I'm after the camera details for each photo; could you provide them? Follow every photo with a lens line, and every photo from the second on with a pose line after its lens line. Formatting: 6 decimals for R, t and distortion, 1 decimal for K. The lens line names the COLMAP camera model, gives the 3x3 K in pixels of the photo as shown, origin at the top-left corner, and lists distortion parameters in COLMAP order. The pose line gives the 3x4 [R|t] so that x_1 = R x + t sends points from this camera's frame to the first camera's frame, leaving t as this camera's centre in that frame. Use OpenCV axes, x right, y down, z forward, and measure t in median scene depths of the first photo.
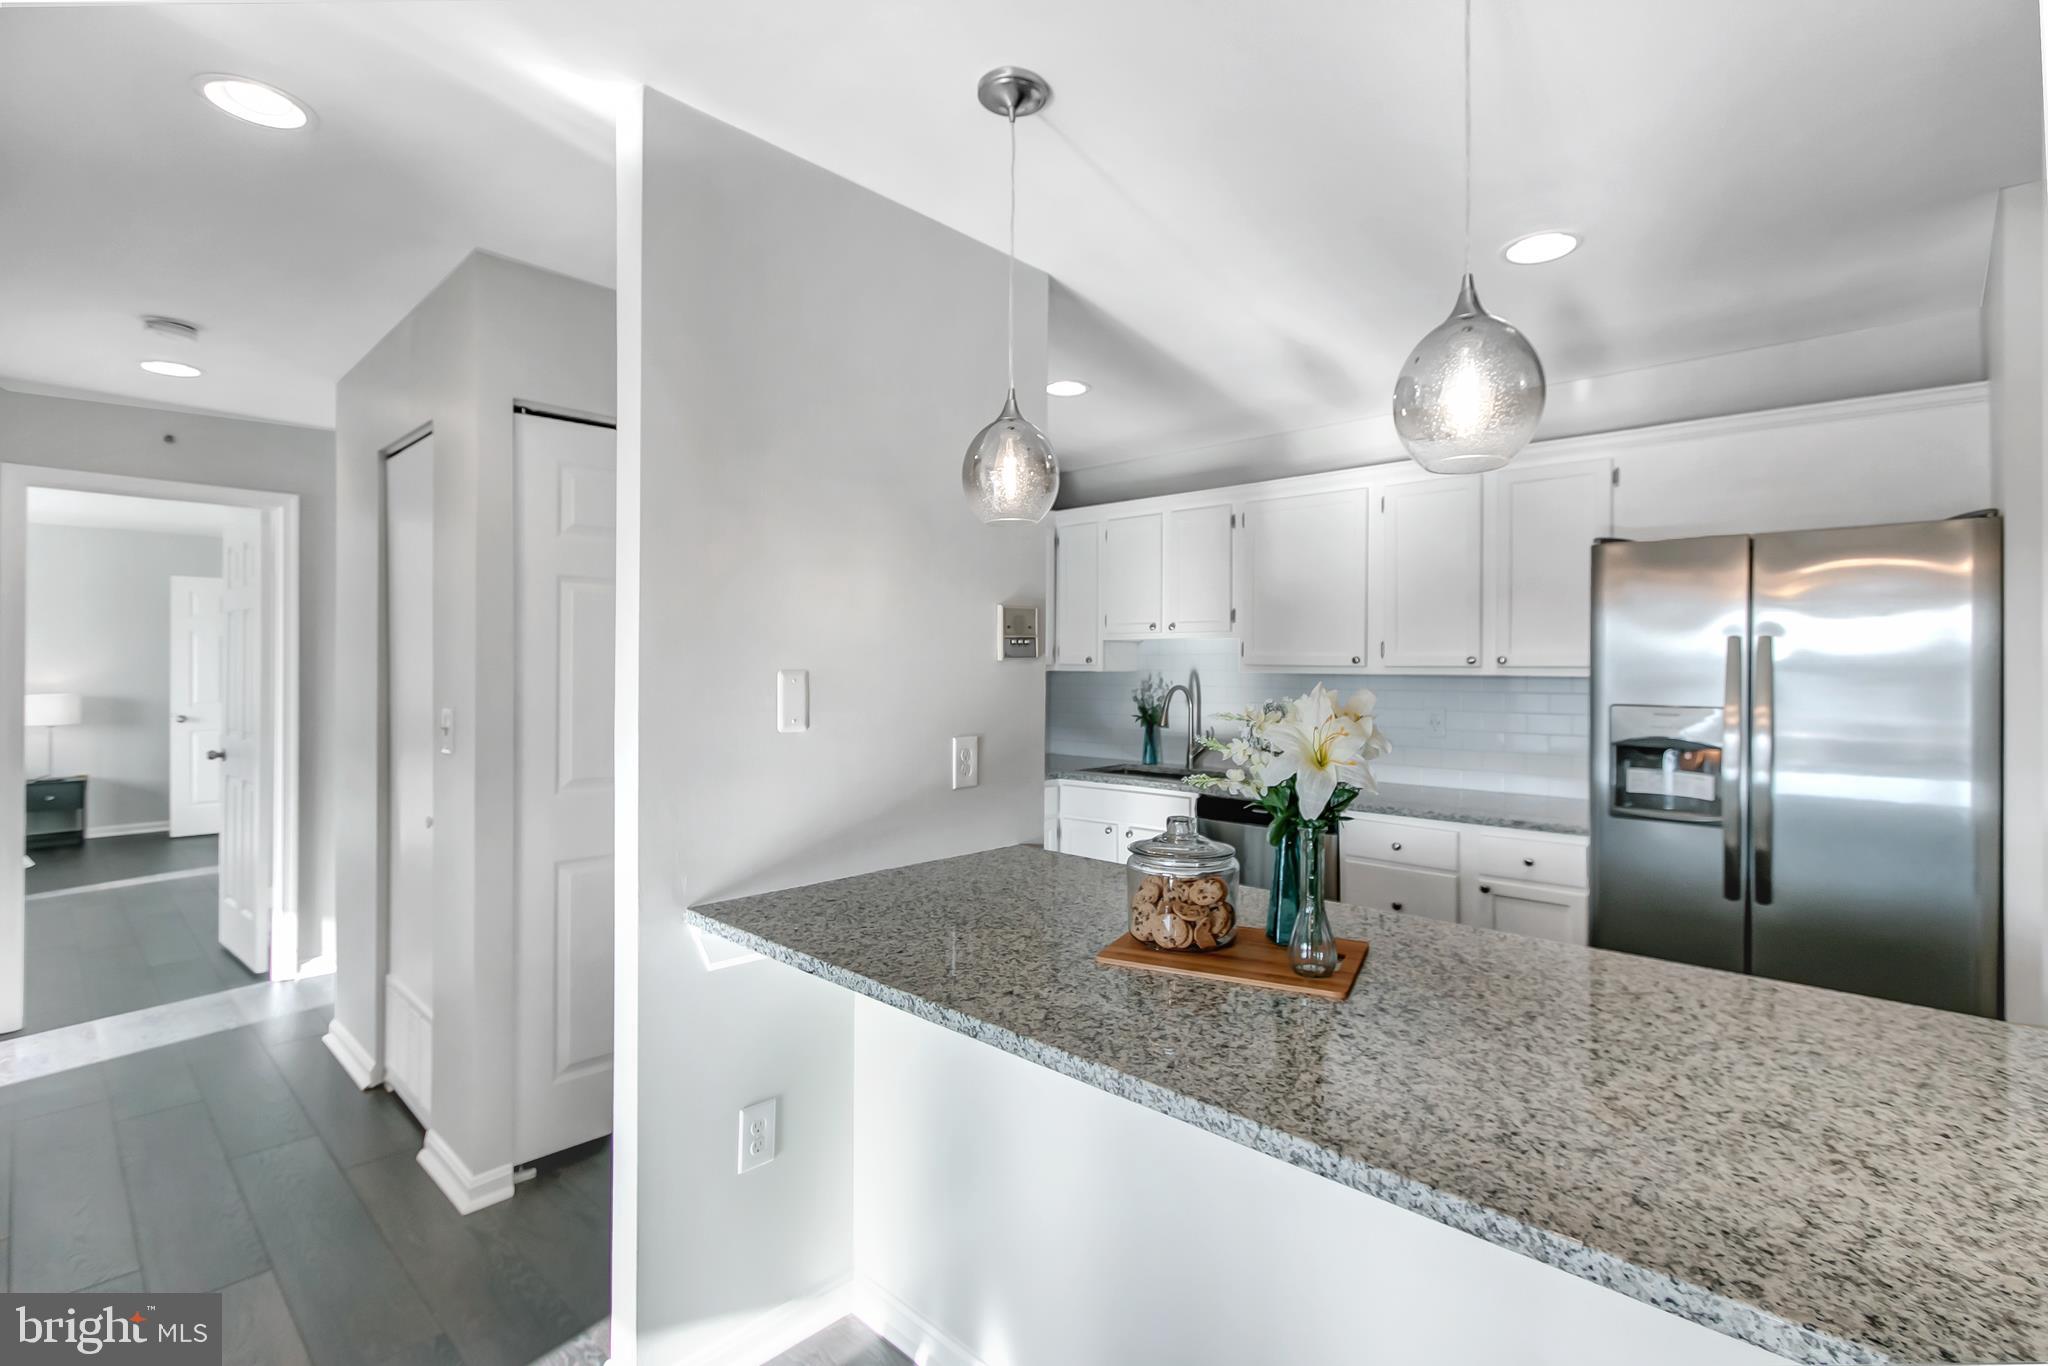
lens RADIAL K [[938.9, 0, 1026.4], [0, 938.9, 668.7], [0, 0, 1]] dist [0.006409, -0.004390]
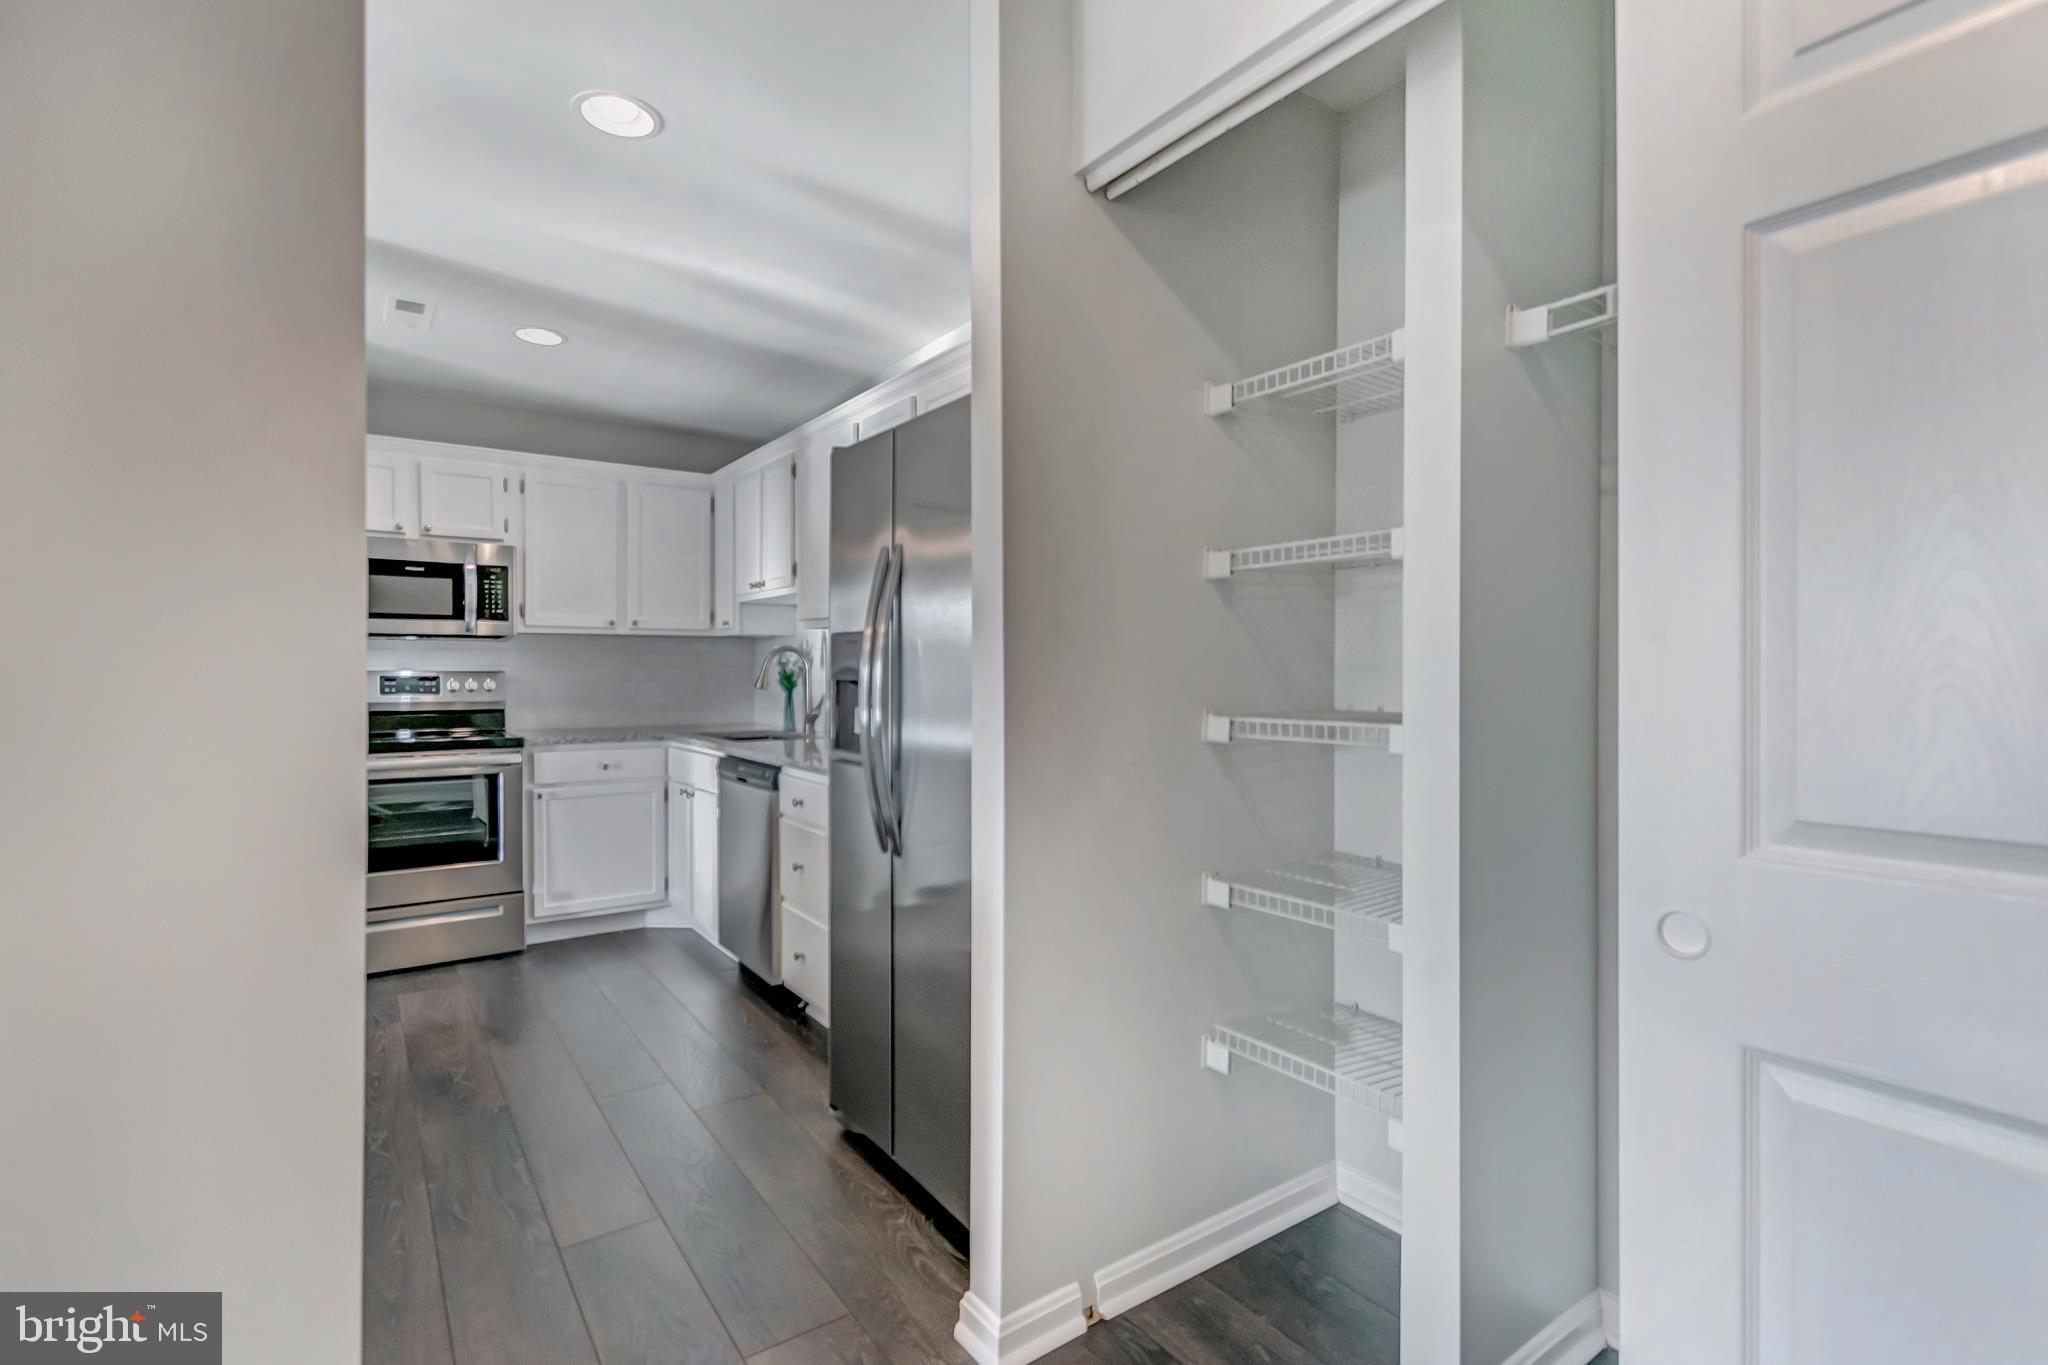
lens RADIAL K [[943.7, 0, 1022.9], [0, 943.7, 678.7], [0, 0, 1]] dist [0.003956, 0.000455]
pose [[0.981352, -0.001258, -0.192215, 1.055345], [0.002182, 0.999987, 0.004591, 0.084772], [0.192207, -0.004925, 0.981342, 0.165614]]
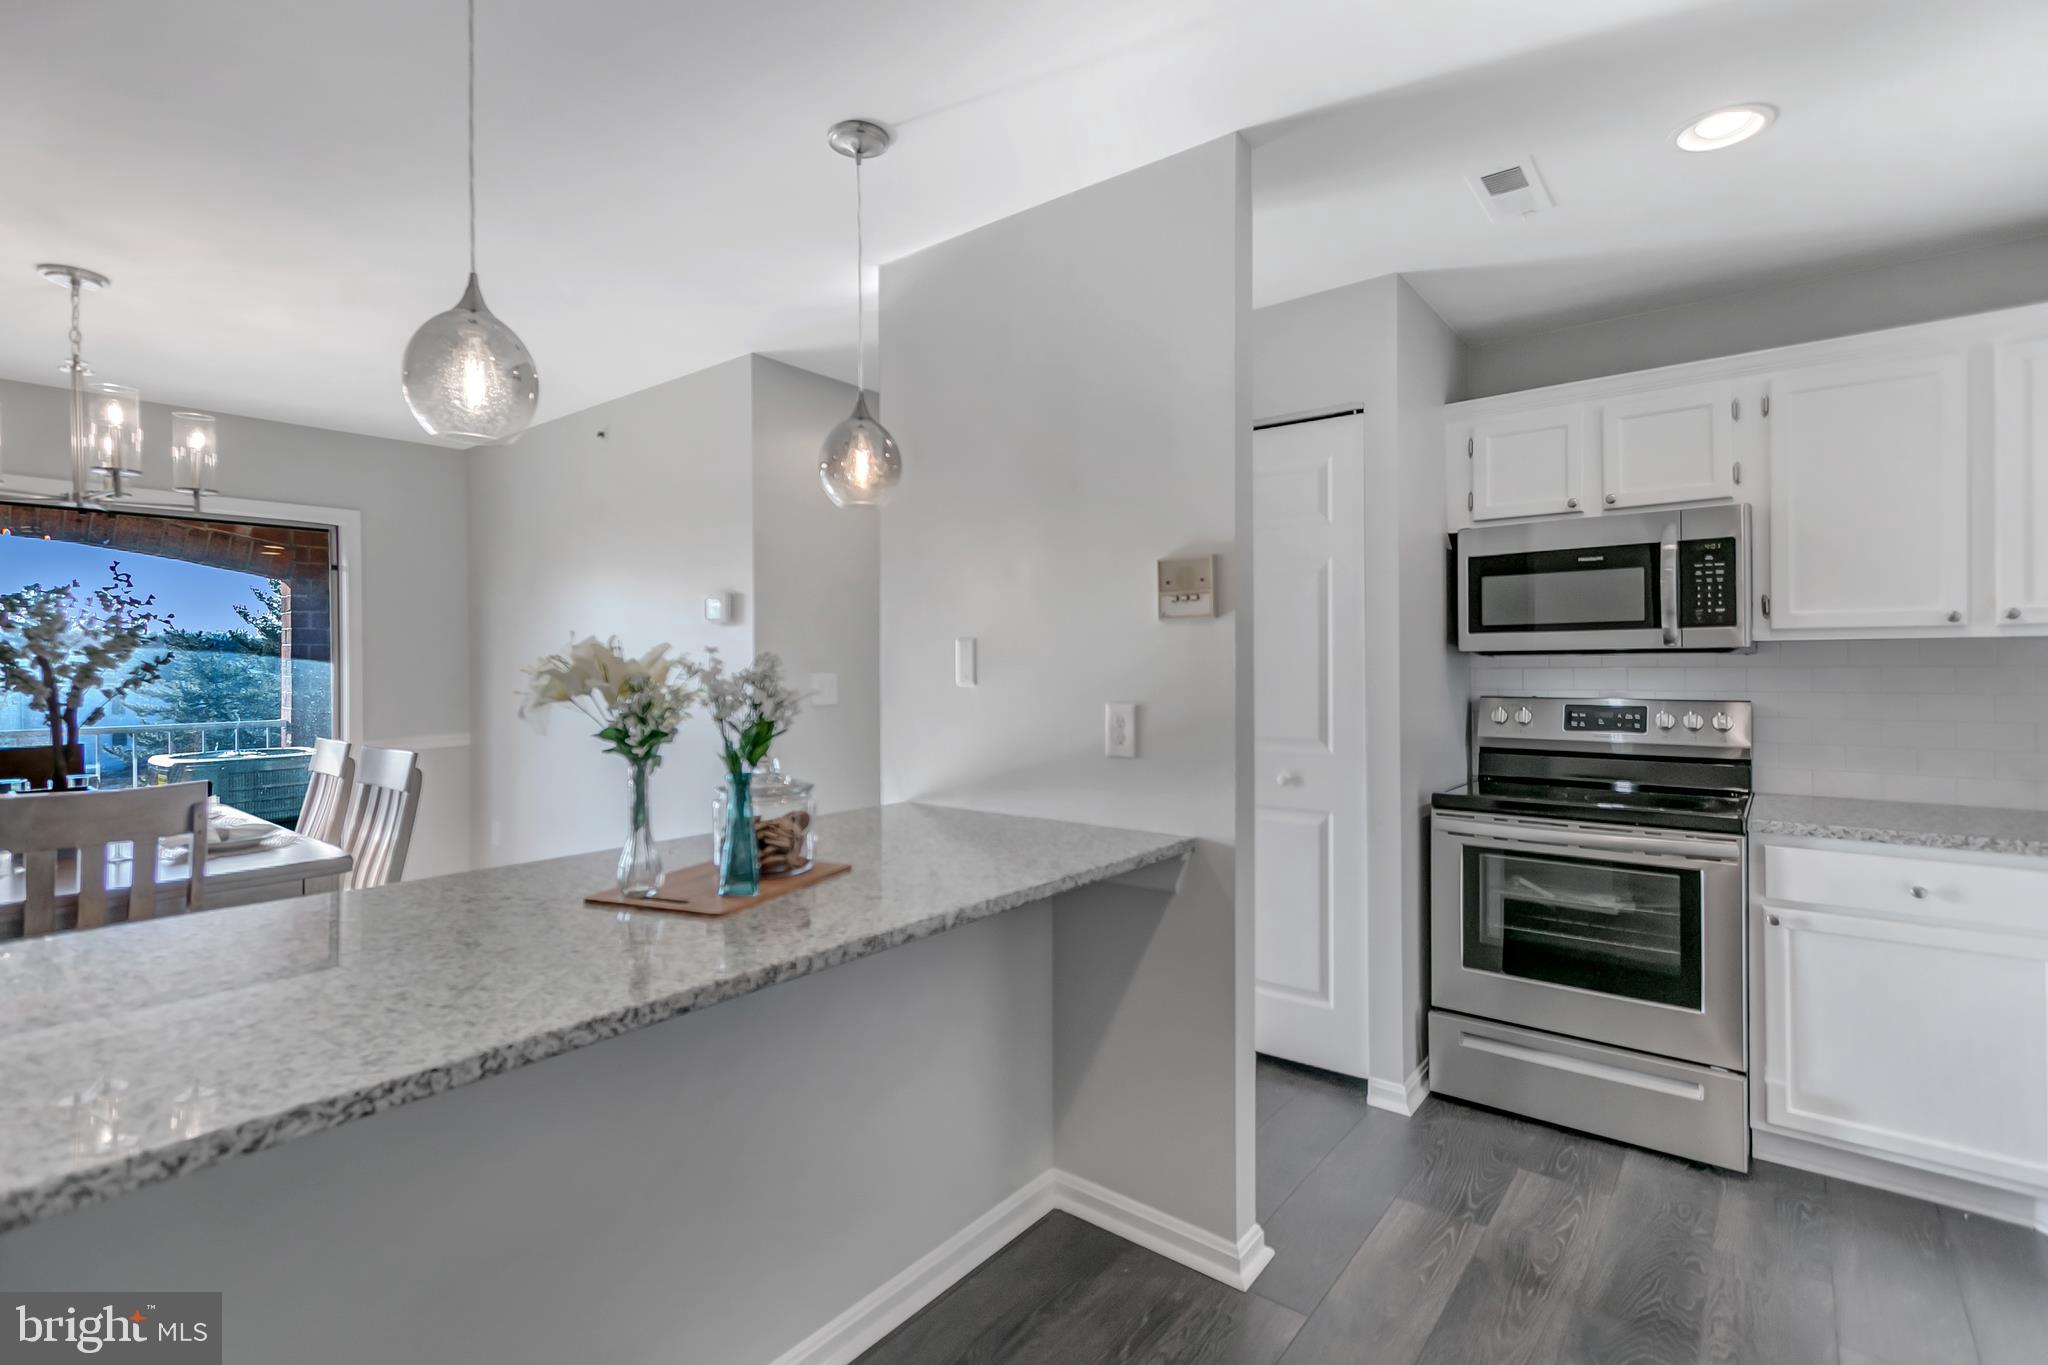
lens RADIAL K [[951.2, 0, 1023.2], [0, 951.2, 665.0], [0, 0, 1]] dist [0.007525, -0.000417]
pose [[0.084422, -0.004003, -0.996422, 0.826064], [0.002596, 0.999989, -0.003797, 0.034104], [0.996427, -0.002267, 0.084432, 0.767514]]
